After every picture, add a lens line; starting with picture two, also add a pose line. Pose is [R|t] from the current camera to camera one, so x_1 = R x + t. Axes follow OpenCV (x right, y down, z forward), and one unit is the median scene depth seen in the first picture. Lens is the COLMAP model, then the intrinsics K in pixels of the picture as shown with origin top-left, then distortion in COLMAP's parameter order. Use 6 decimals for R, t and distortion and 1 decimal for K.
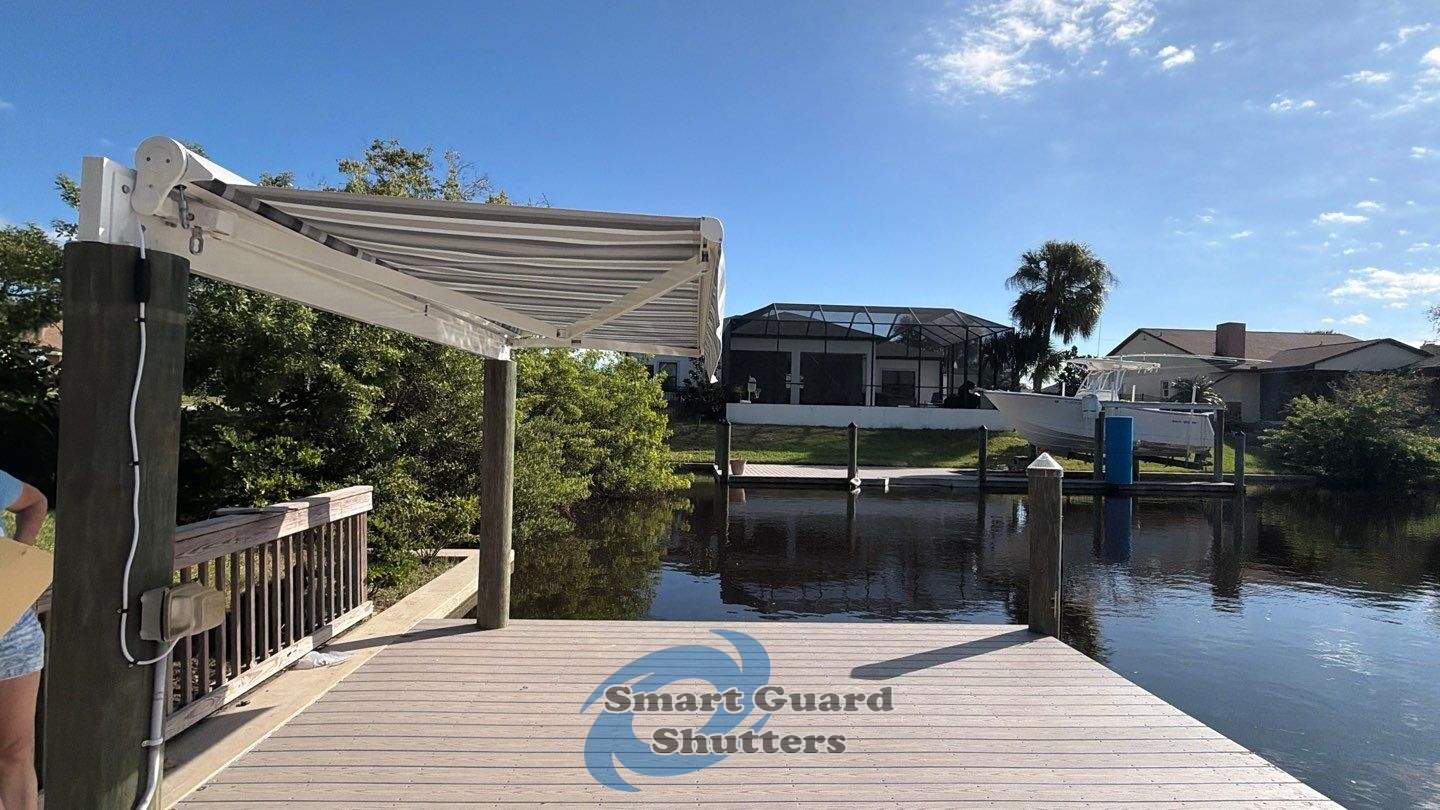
lens RADIAL K [[708.5, 0, 720.0], [0, 708.5, 405.0], [0, 0, 1]] dist [-0.002531, -0.000179]
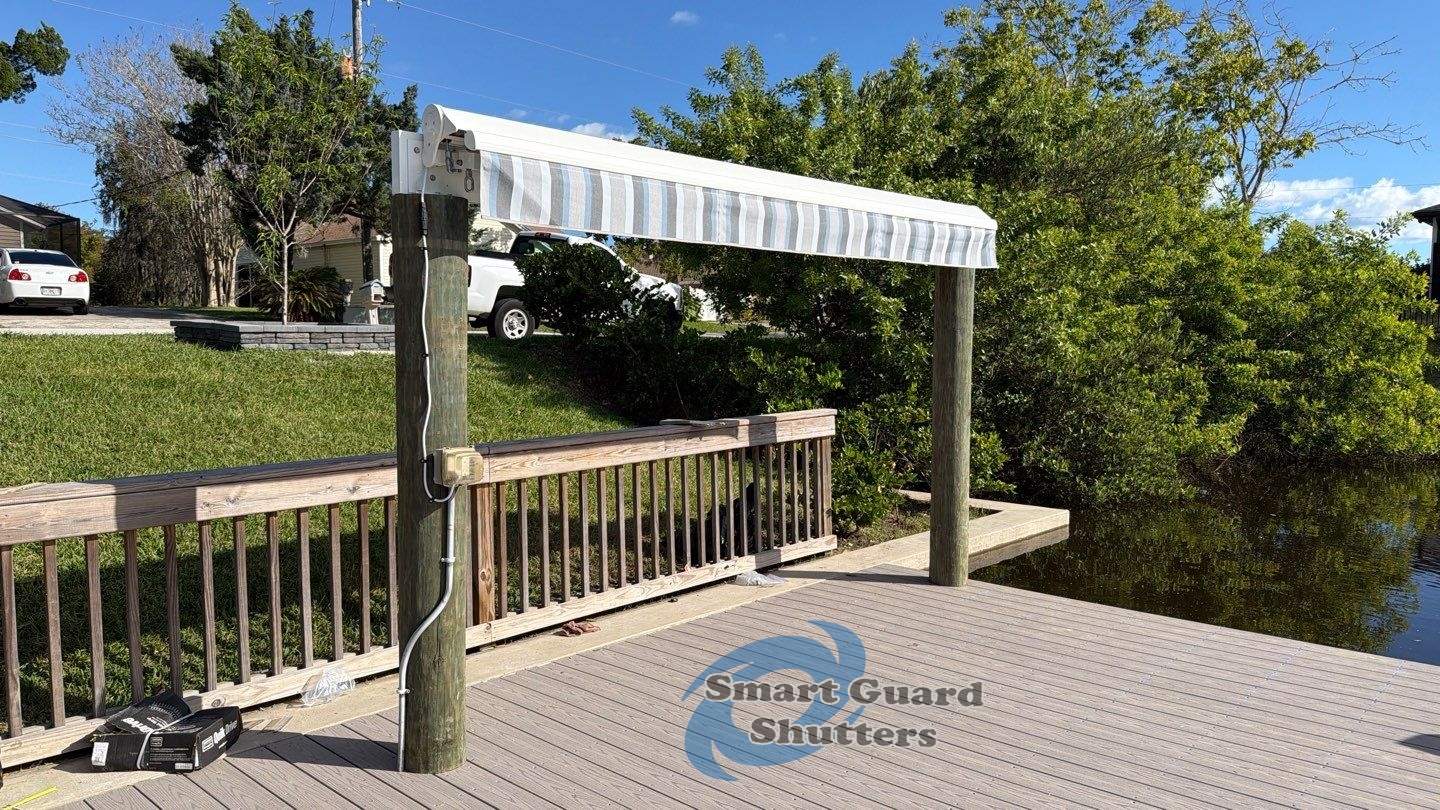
lens RADIAL K [[995.8, 0, 724.1], [0, 995.8, 416.7], [0, 0, 1]] dist [0.118623, -0.200326]
pose [[0.706916, 0.036758, -0.706342, 0.129843], [0.027110, 0.996507, 0.078990, 0.008674], [0.706778, -0.074988, 0.703450, 0.004042]]
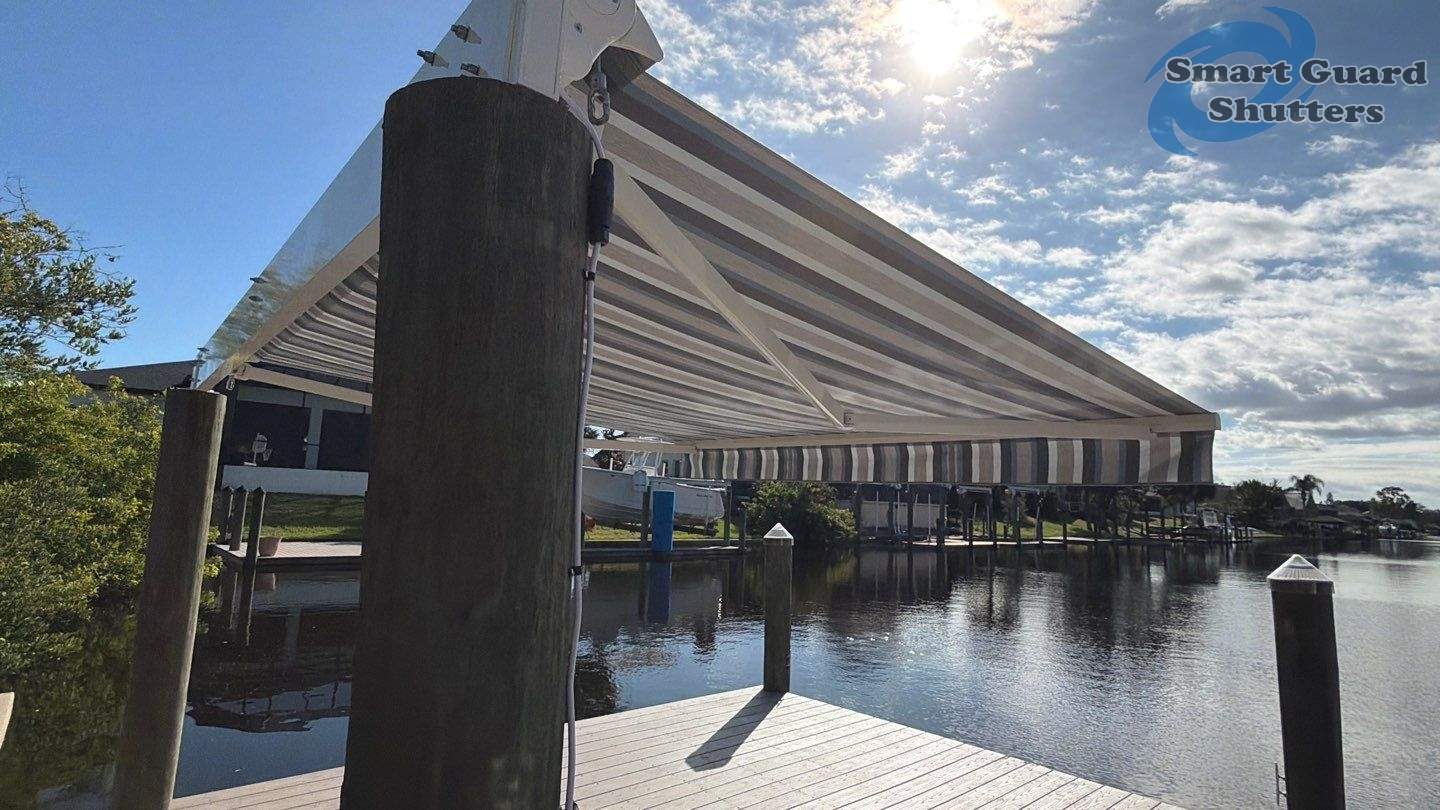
lens RADIAL K [[708.5, 0, 720.0], [0, 708.5, 405.0], [0, 0, 1]] dist [-0.002531, -0.000179]
pose [[0.776080, 0.092339, 0.623838, -0.144610], [-0.029545, 0.993460, -0.110295, 0.003468], [-0.629942, 0.067166, 0.773732, 0.079863]]
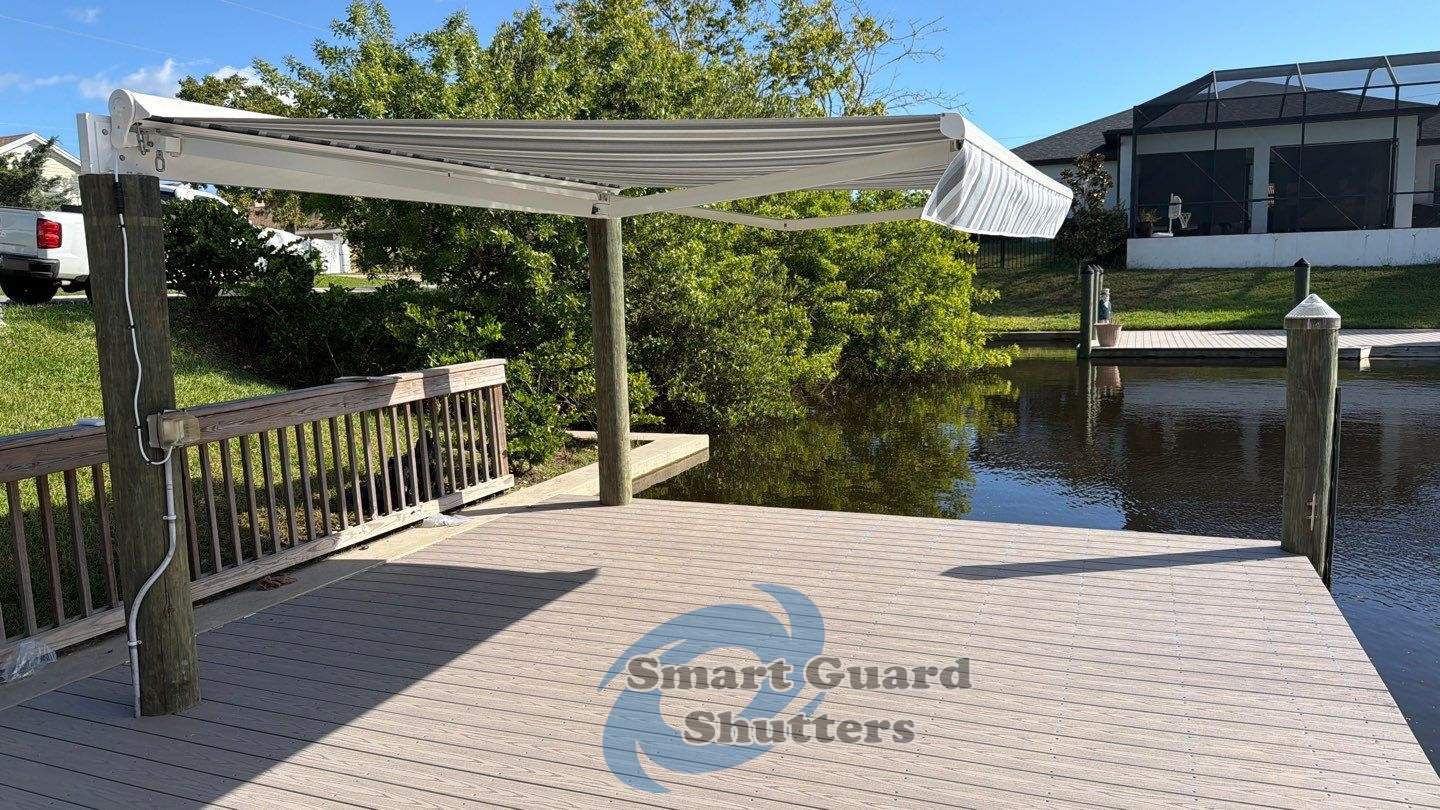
lens RADIAL K [[999.6, 0, 720.0], [0, 999.6, 405.0], [0, 0, 1]] dist [0.107838, -0.154313]
pose [[0.906526, 0.003614, -0.422133, 0.154710], [0.058115, 0.989374, 0.133273, 0.004520], [0.418130, -0.145348, 0.896684, -0.052244]]
